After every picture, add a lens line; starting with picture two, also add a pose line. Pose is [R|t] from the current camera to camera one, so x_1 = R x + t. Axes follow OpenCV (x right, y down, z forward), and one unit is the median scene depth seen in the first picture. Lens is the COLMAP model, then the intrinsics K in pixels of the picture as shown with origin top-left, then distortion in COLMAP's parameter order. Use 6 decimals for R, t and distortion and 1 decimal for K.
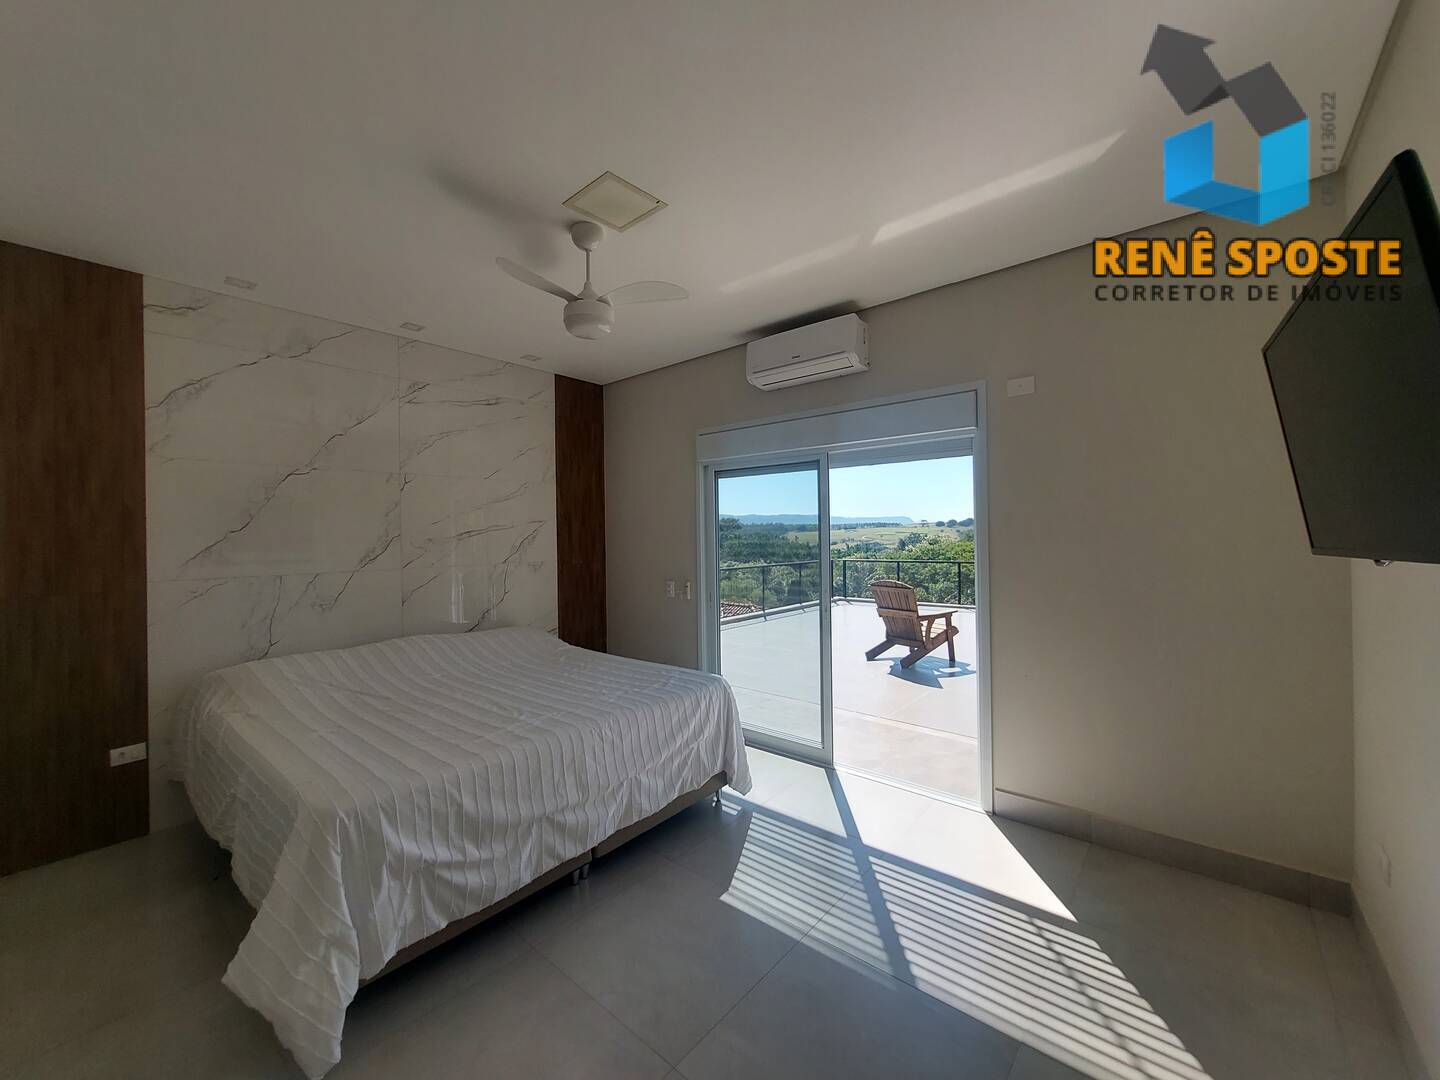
lens RADIAL K [[566.5, 0, 708.6], [0, 566.5, 530.3], [0, 0, 1]] dist [0.004762, -0.003901]
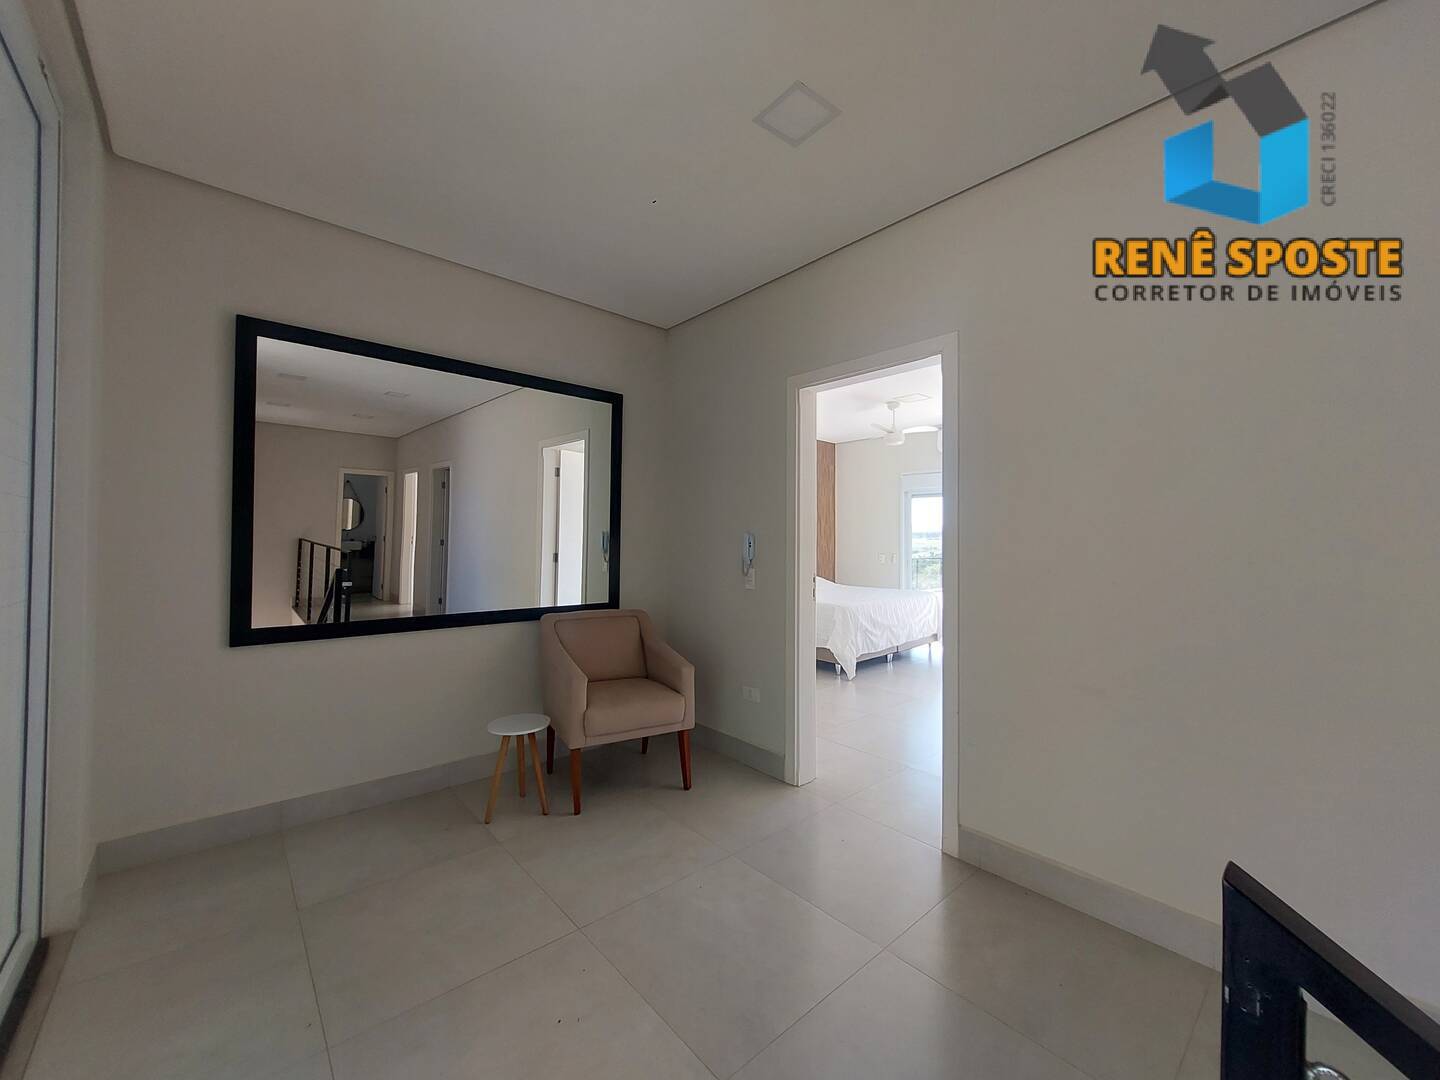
lens RADIAL K [[566.5, 0, 708.6], [0, 566.5, 530.3], [0, 0, 1]] dist [0.004762, -0.003901]
pose [[0.991546, 0.013422, -0.129058, -0.703650], [-0.014771, 0.999846, -0.009505, 0.069297], [0.128910, 0.011331, 0.991592, -1.603768]]
